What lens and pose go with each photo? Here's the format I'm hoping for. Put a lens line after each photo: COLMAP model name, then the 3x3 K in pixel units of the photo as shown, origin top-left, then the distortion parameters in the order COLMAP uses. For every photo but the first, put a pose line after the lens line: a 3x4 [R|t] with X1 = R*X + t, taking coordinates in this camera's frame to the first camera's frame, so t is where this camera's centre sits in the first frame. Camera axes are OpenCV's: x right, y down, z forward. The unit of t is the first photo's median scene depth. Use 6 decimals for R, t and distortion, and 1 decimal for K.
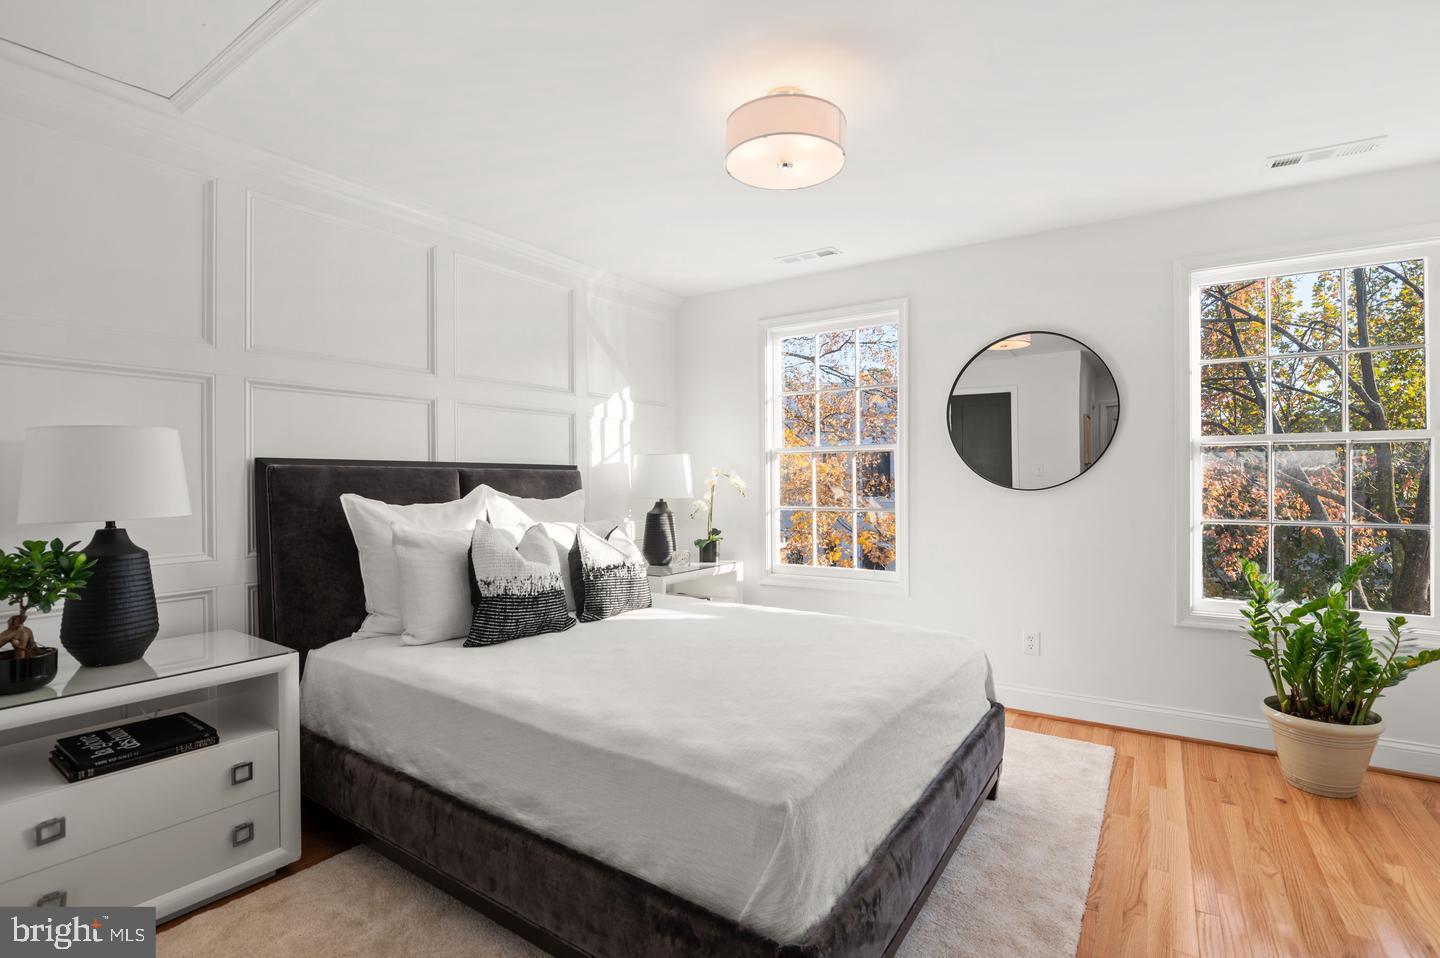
lens RADIAL K [[669.1, 0, 717.1], [0, 669.1, 471.3], [0, 0, 1]] dist [0.000185, -0.013859]
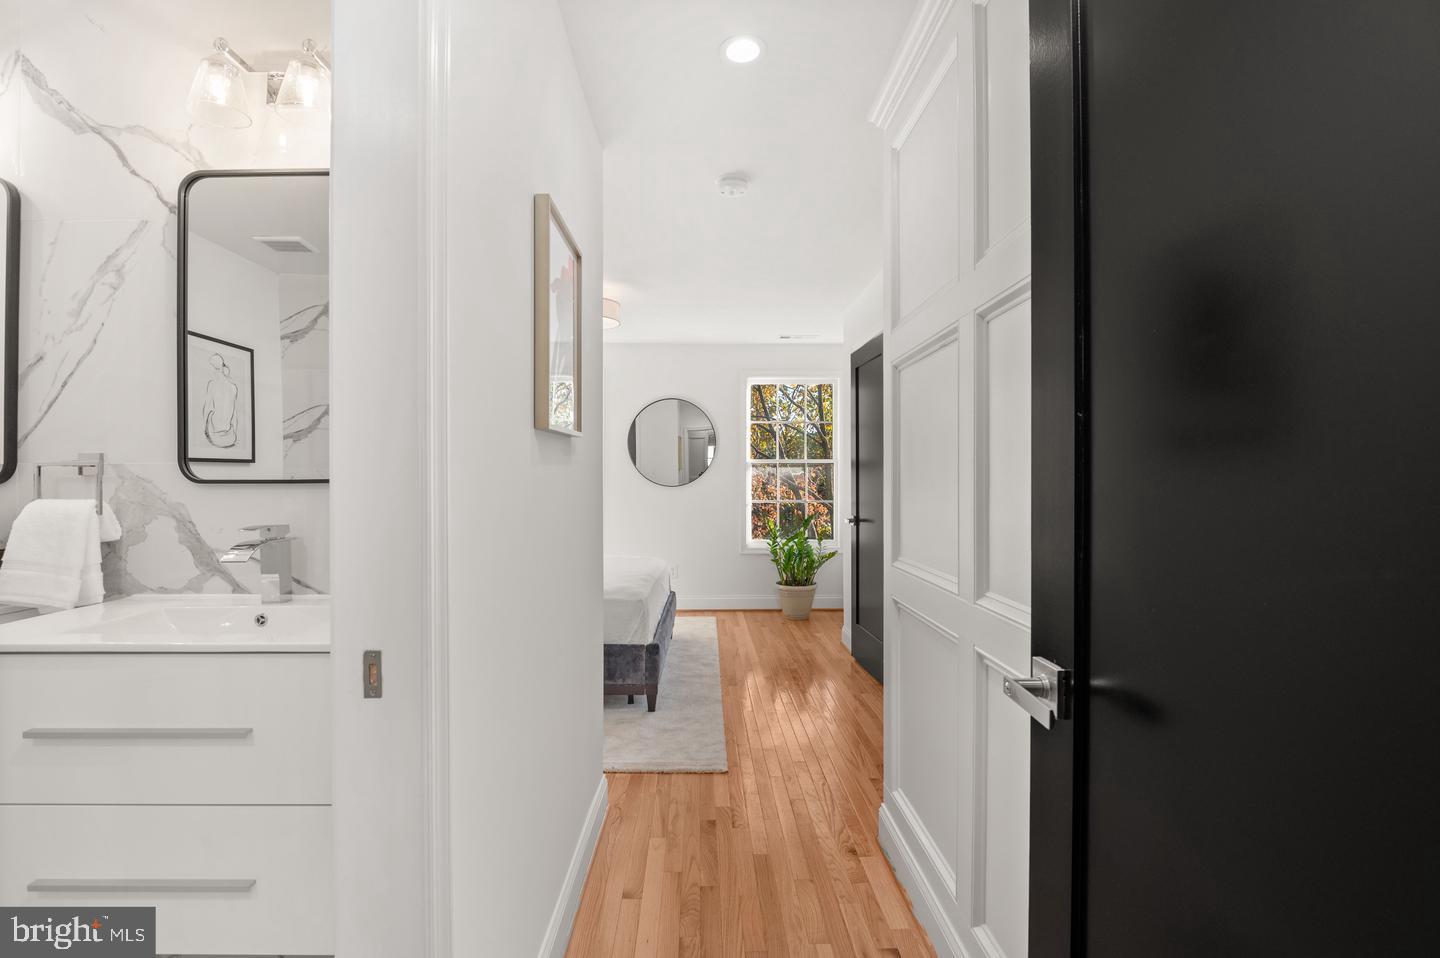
lens RADIAL K [[673.0, 0, 707.7], [0, 673.0, 478.3], [0, 0, 1]] dist [-0.014759, -0.001273]
pose [[0.829845, -0.001786, 0.557991, -0.568072], [-0.002640, 0.999971, 0.007128, -0.009800], [-0.557987, -0.007388, 0.829817, -0.675336]]
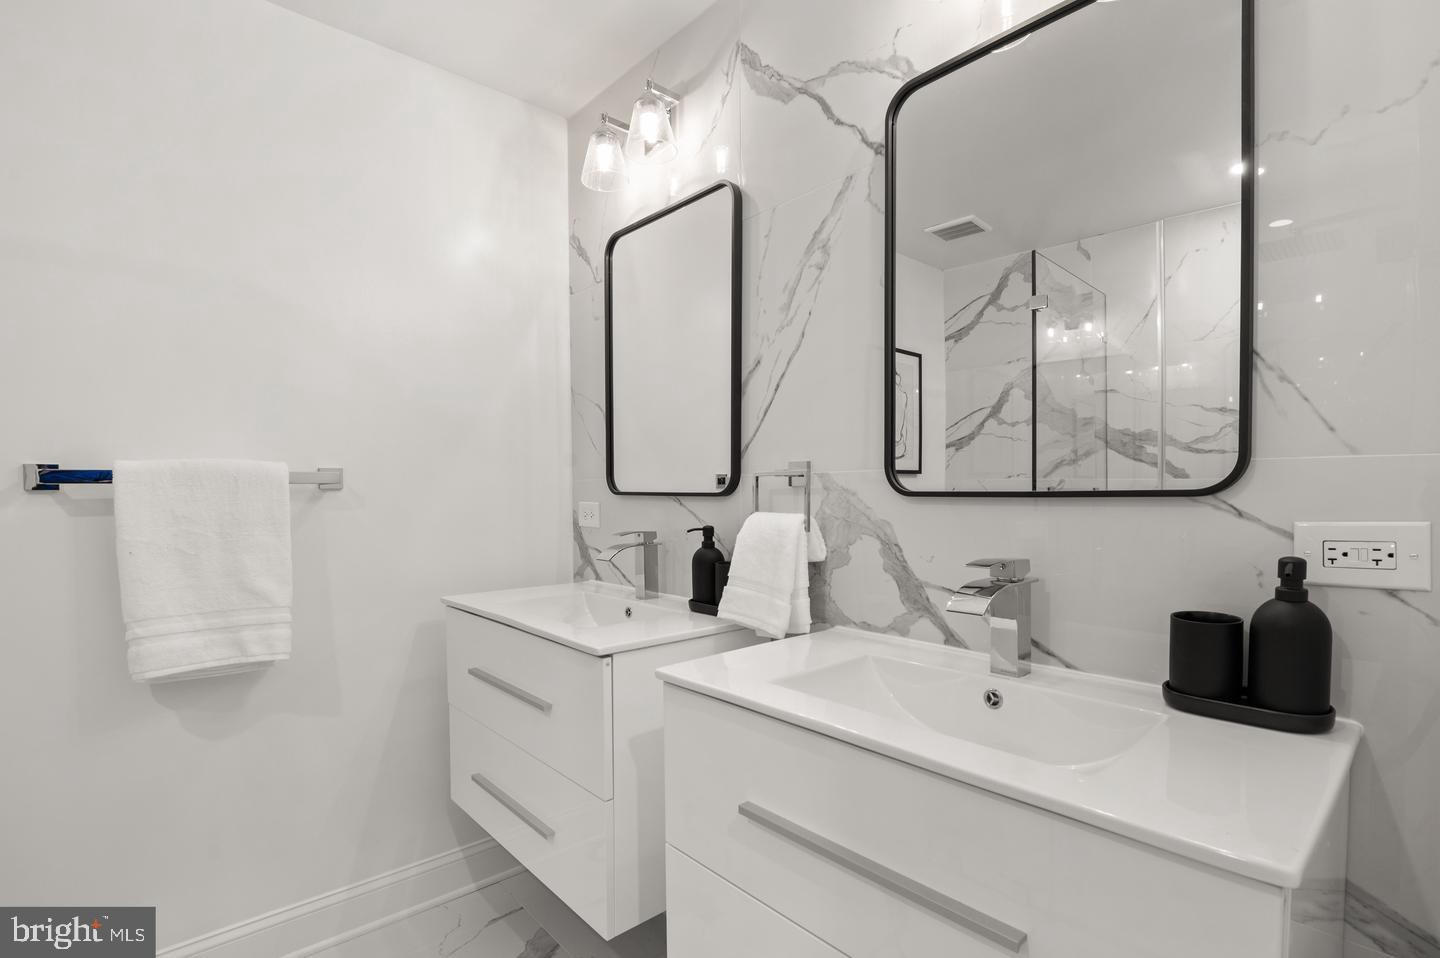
lens RADIAL K [[676.6, 0, 725.4], [0, 676.6, 514.8], [0, 0, 1]] dist [-0.000220, -0.015180]
pose [[0.969580, 0.007288, -0.244666, -0.619588], [0.003545, 0.999034, 0.043806, -0.007883], [0.244749, -0.043341, 0.968617, -0.413128]]
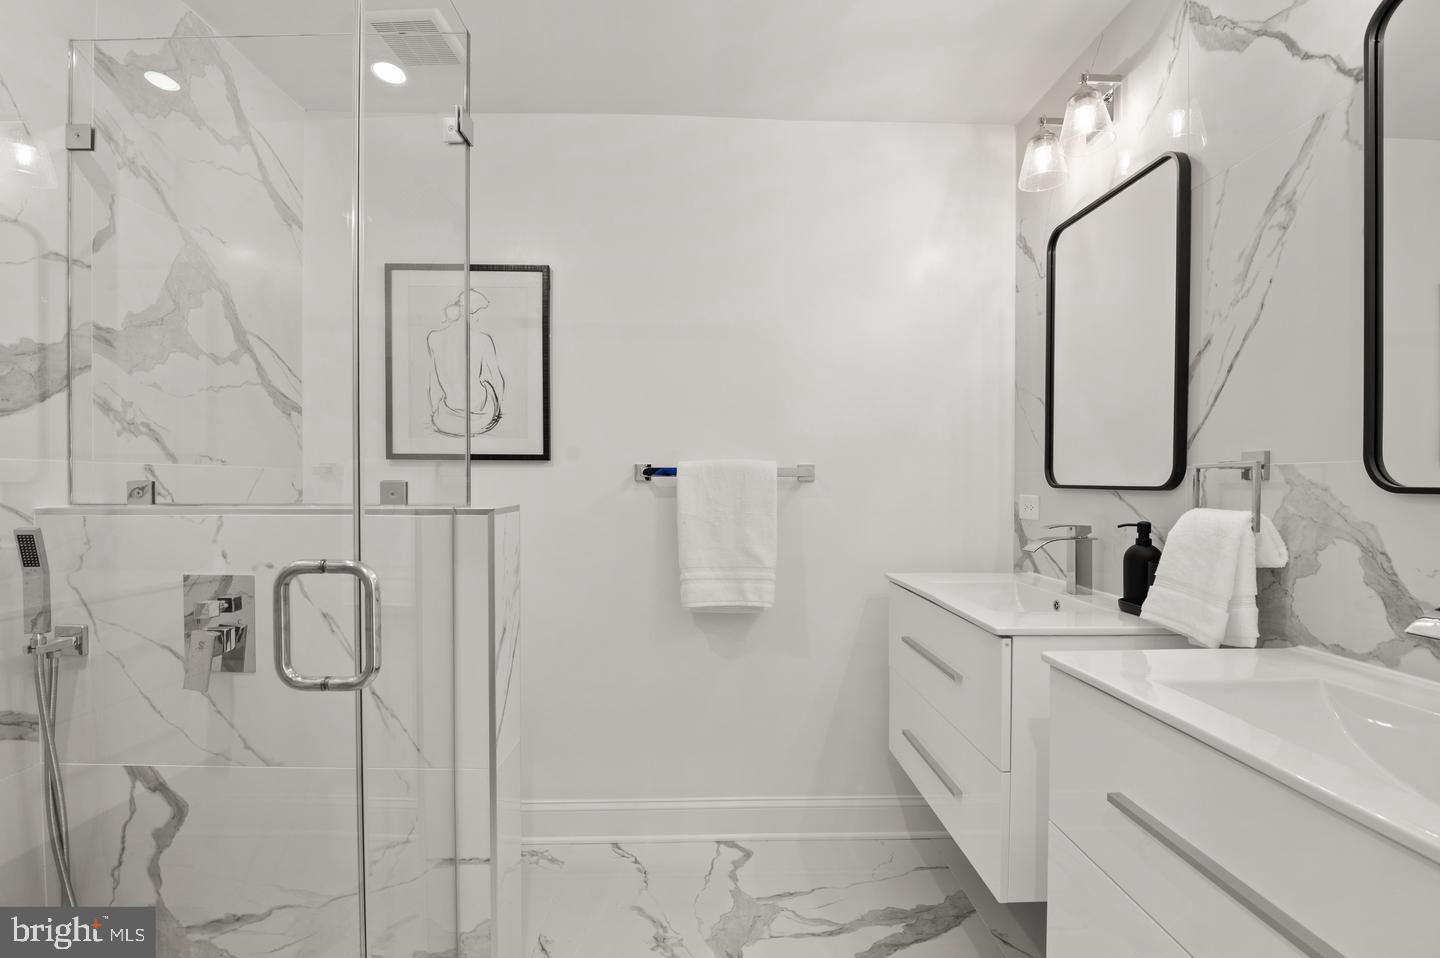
lens RADIAL K [[677.6, 0, 714.0], [0, 677.6, 491.8], [0, 0, 1]] dist [-0.017519, -0.000516]
pose [[0.576848, 0.014767, -0.816718, -0.530885], [0.001885, 0.999810, 0.019409, -0.008297], [0.816850, -0.012735, 0.576710, -0.450210]]
